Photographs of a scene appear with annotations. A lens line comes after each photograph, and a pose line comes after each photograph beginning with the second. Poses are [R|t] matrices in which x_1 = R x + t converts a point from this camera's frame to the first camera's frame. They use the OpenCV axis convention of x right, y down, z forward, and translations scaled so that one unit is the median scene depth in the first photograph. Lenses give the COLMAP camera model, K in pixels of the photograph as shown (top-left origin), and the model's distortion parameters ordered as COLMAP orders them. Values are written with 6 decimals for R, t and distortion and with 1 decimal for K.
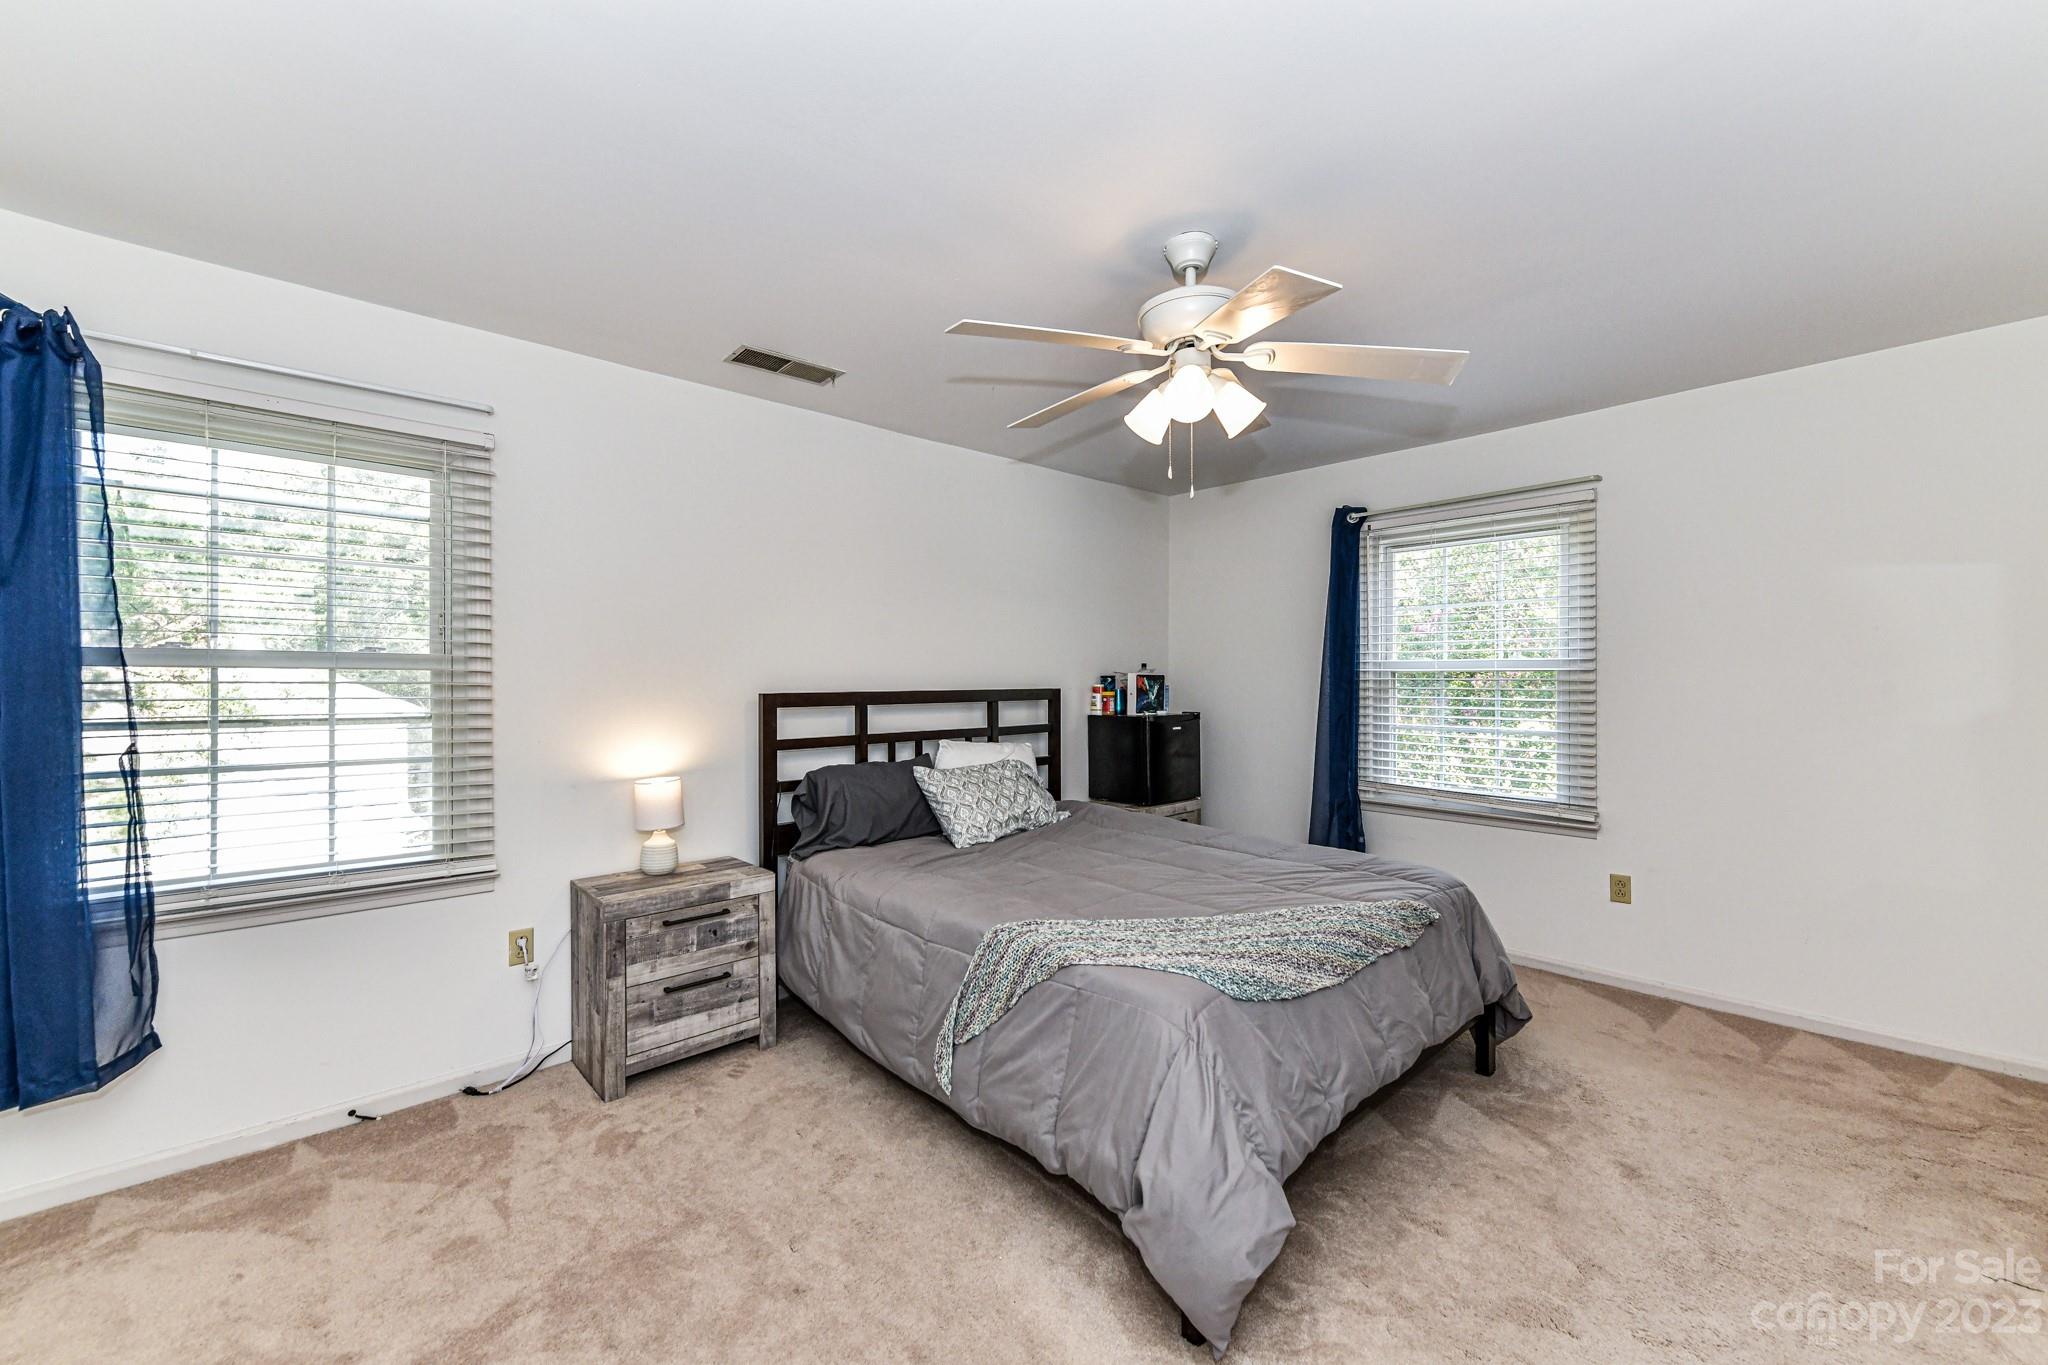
lens RADIAL K [[817.3, 0, 1030.4], [0, 817.3, 681.0], [0, 0, 1]] dist [0.003864, -0.002108]
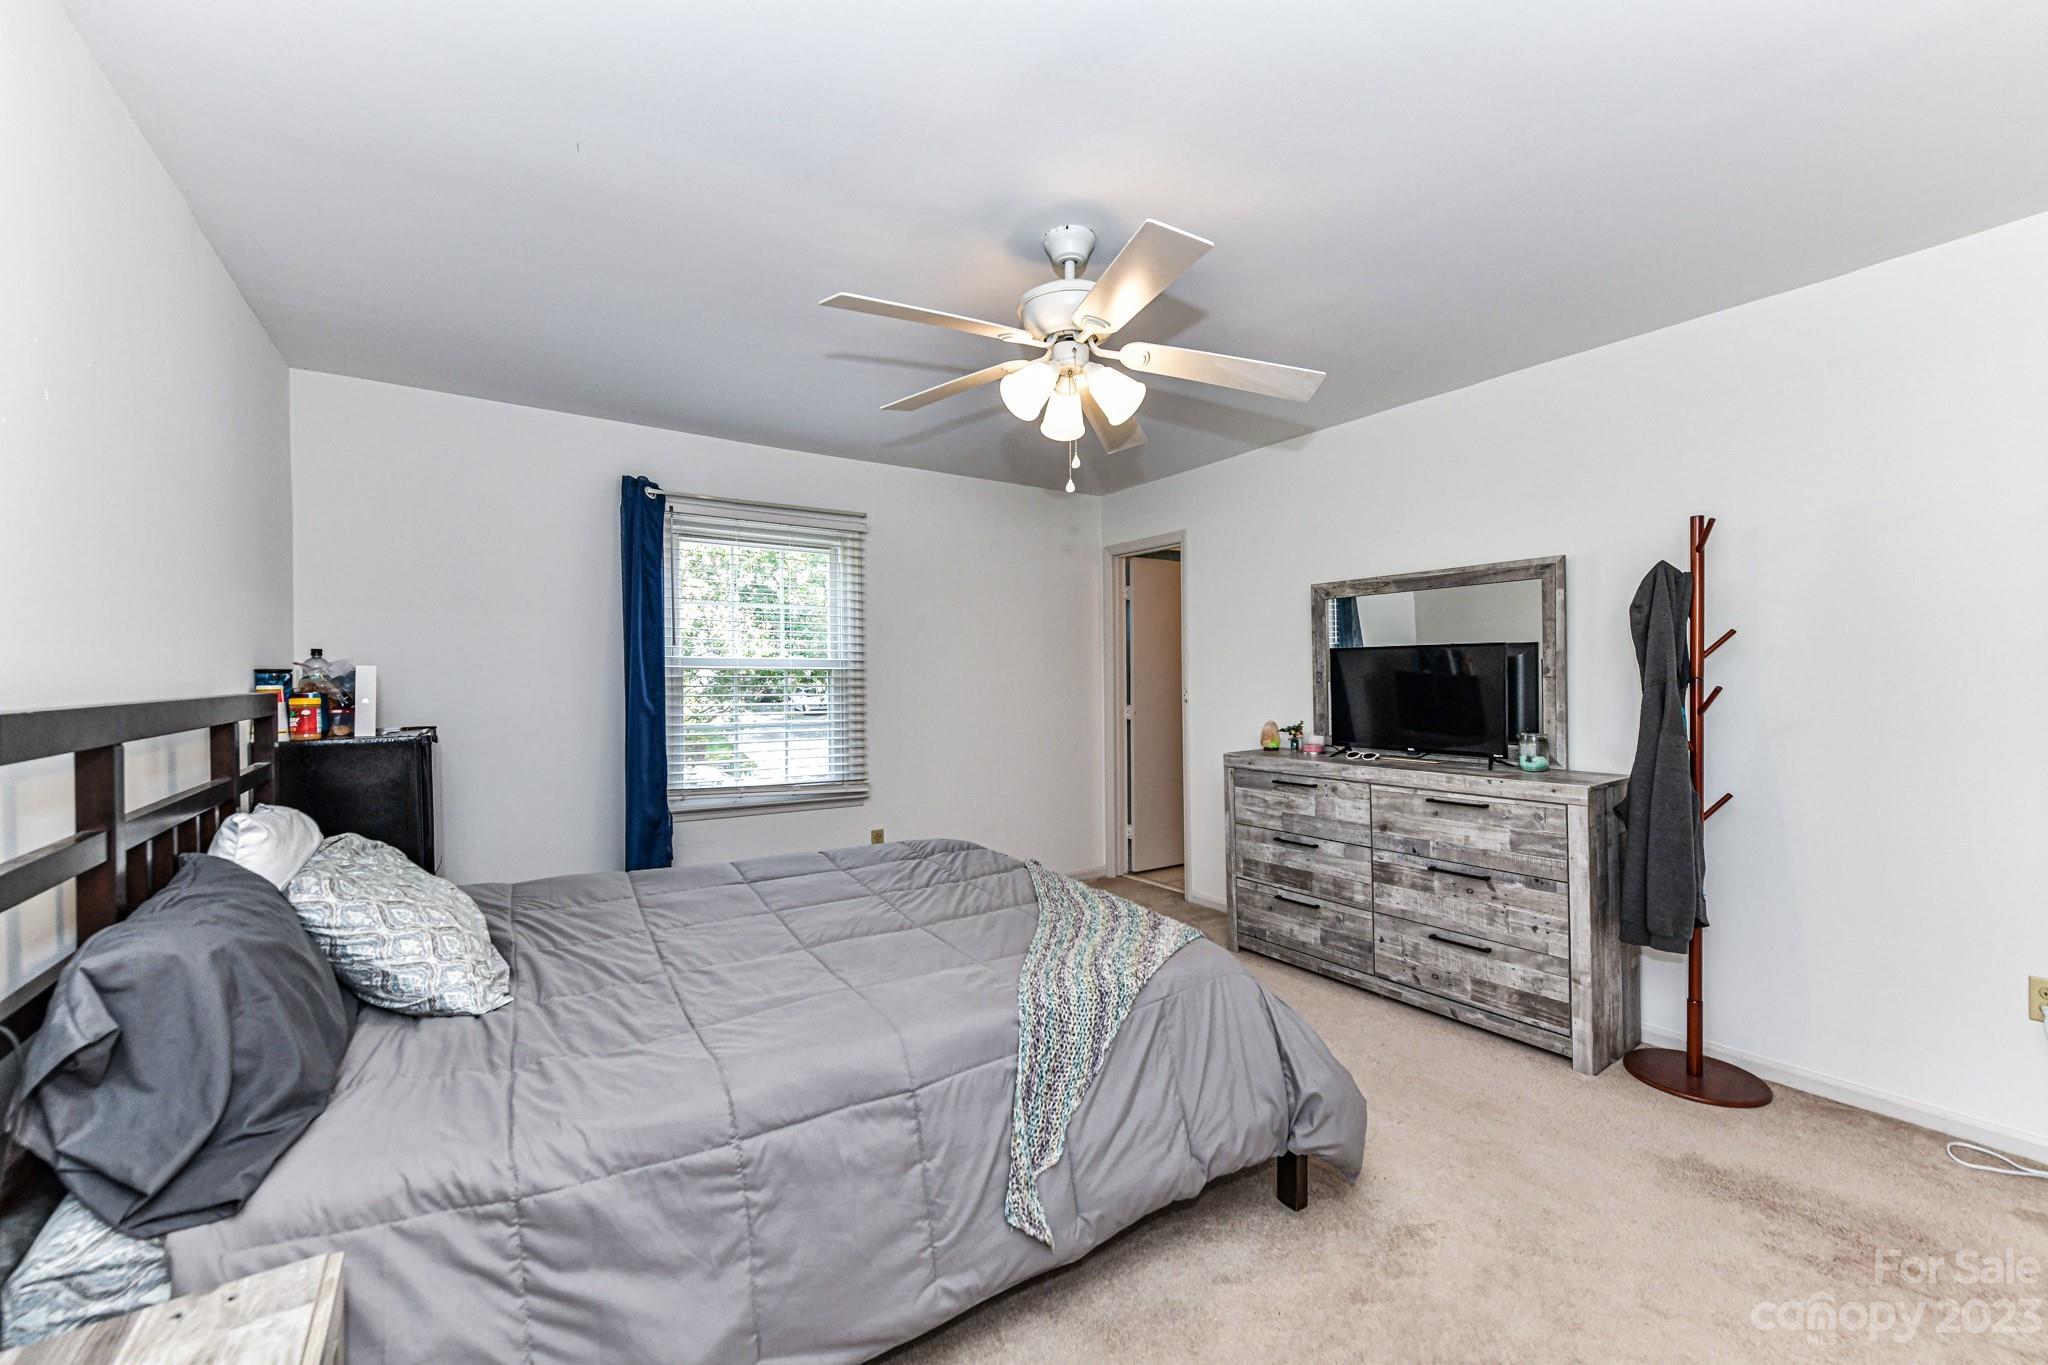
lens RADIAL K [[817.3, 0, 1029.0], [0, 817.3, 684.3], [0, 0, 1]] dist [0.003864, -0.002108]
pose [[0.148425, -0.004419, 0.988914, -0.279822], [0.006413, 0.999973, 0.003506, 0.003512], [-0.988903, 0.005822, 0.148449, 0.316925]]
